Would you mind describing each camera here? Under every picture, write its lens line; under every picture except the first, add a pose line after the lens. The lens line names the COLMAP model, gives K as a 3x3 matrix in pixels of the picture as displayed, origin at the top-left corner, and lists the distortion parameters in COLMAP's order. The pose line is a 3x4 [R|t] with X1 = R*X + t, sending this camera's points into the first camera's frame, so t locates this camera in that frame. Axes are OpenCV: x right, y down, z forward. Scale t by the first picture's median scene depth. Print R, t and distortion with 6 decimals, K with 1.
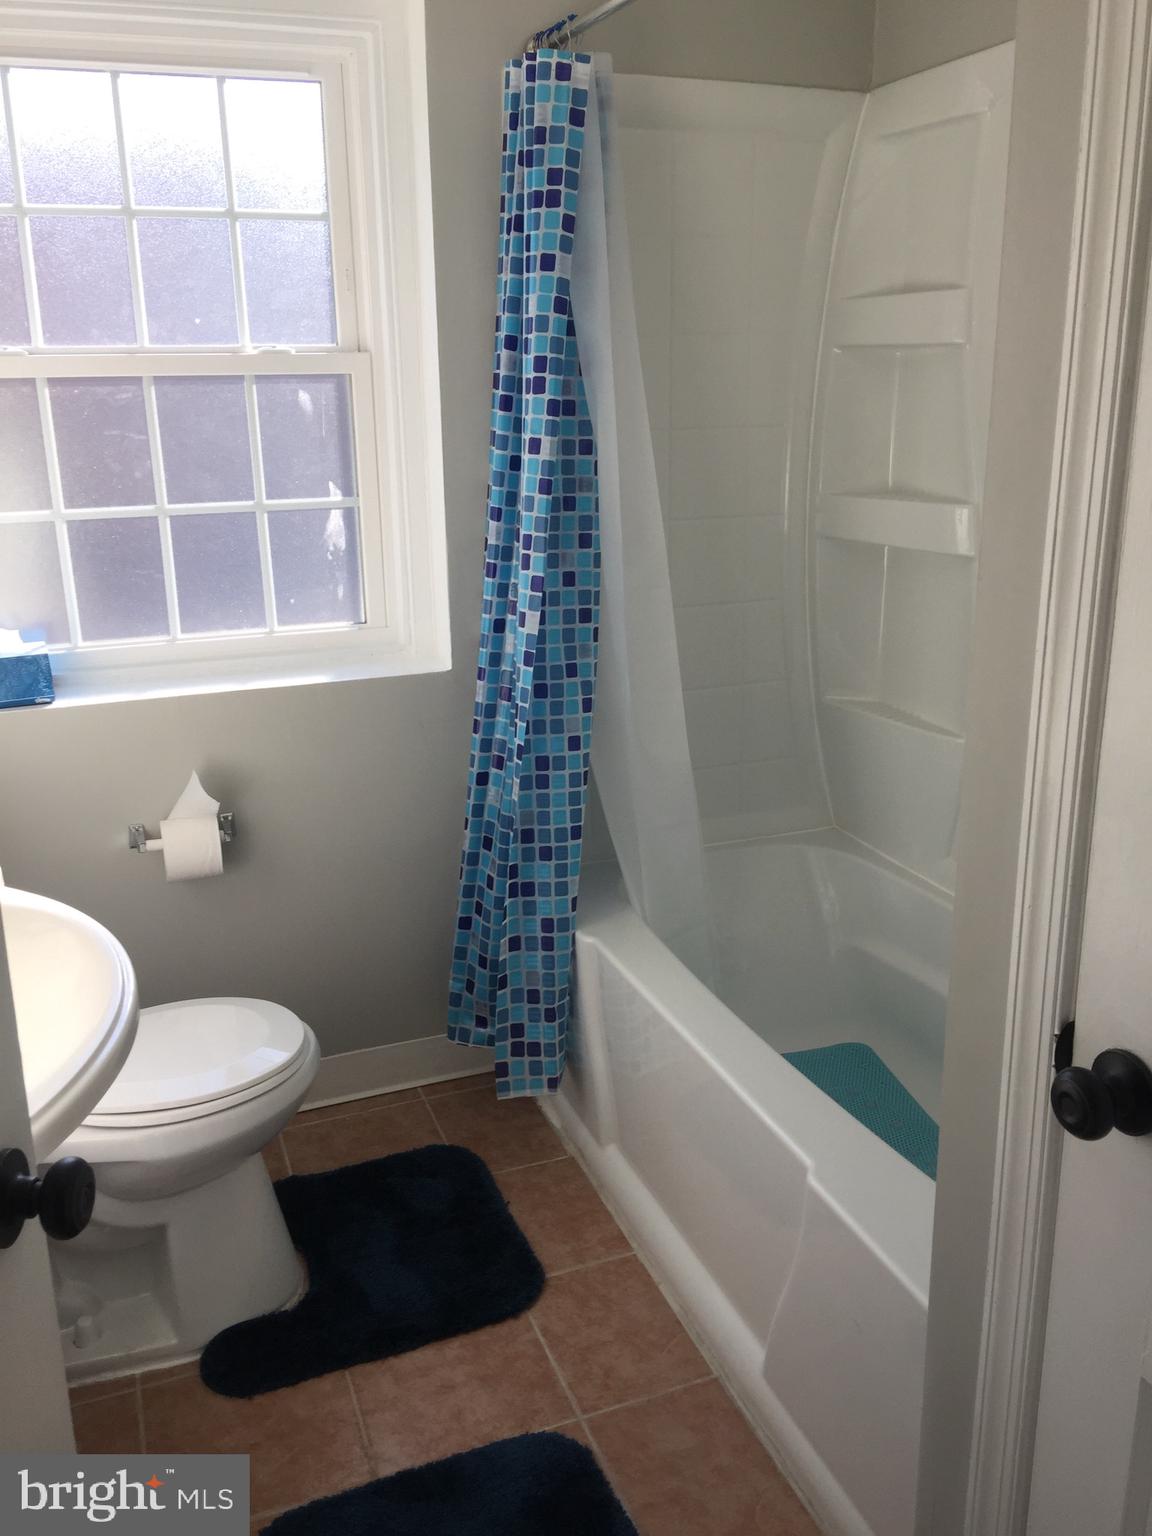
lens RADIAL K [[1279.1, 0, 576.0], [0, 1279.1, 768.0], [0, 0, 1]] dist [0.075481, -0.141394]
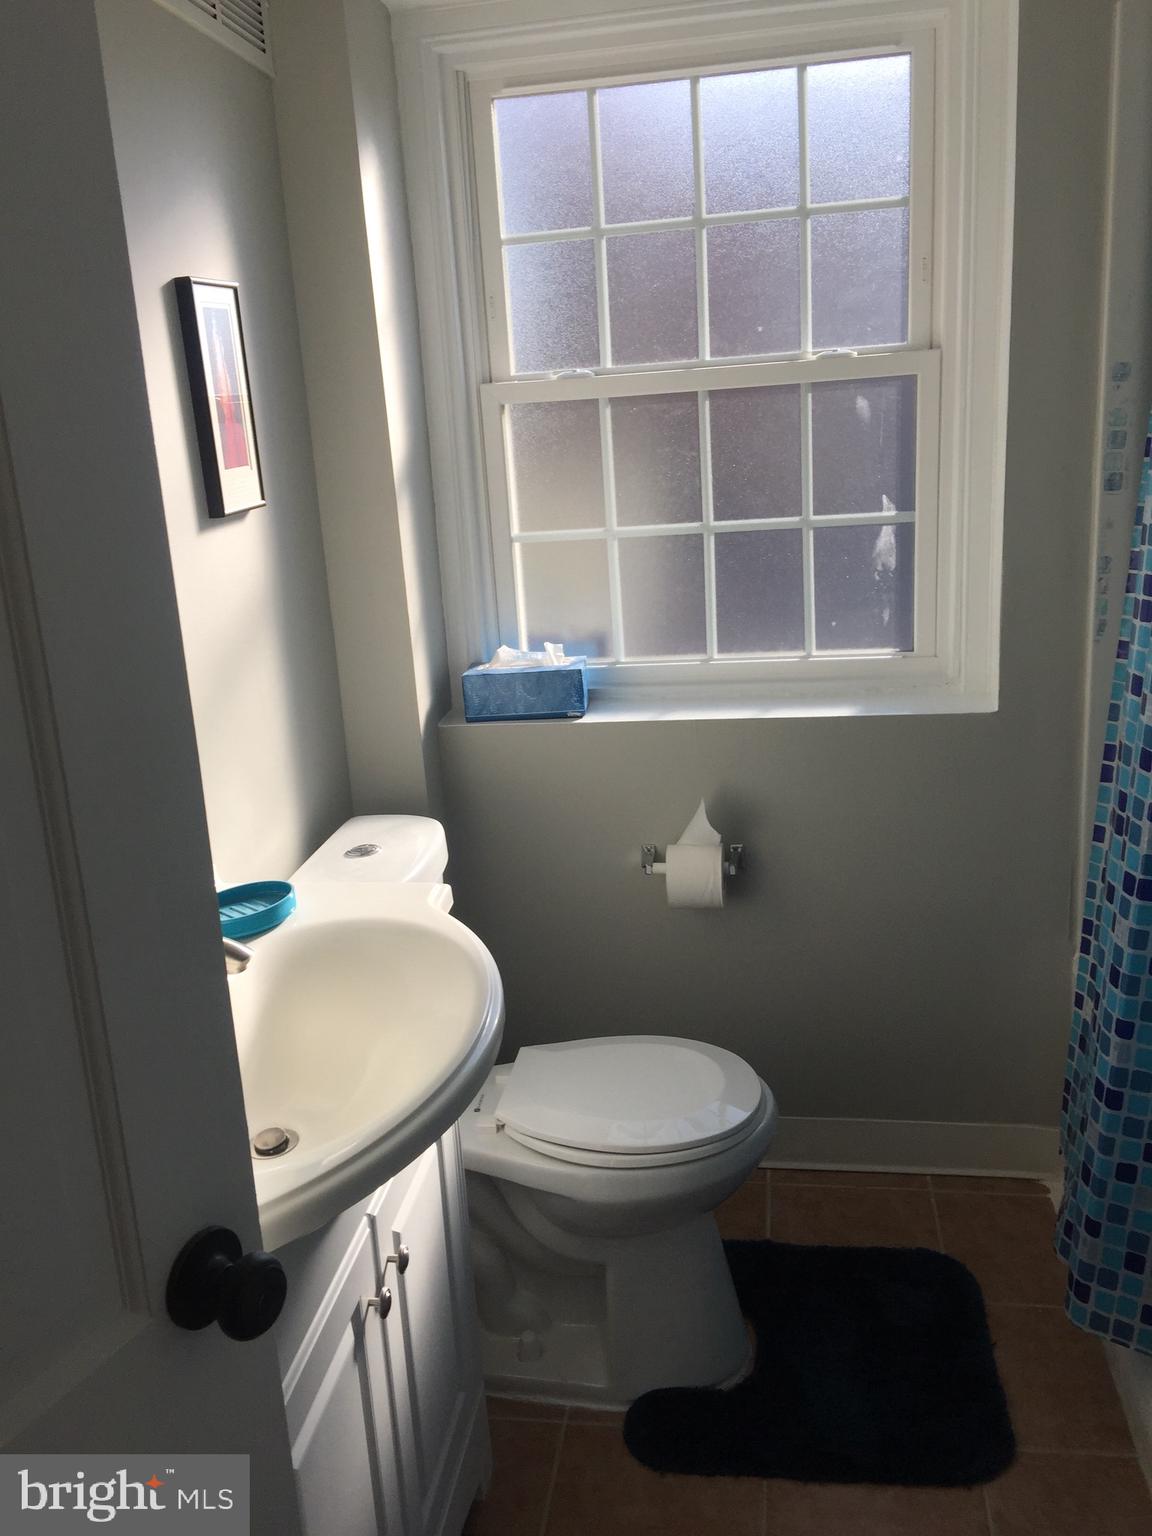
lens RADIAL K [[1279.1, 0, 576.0], [0, 1279.1, 768.0], [0, 0, 1]] dist [0.075481, -0.141394]
pose [[0.866163, 0.093246, -0.490985, 0.087512], [-0.095909, 0.995193, 0.019807, -0.028872], [0.490472, 0.029934, 0.870943, 0.112058]]
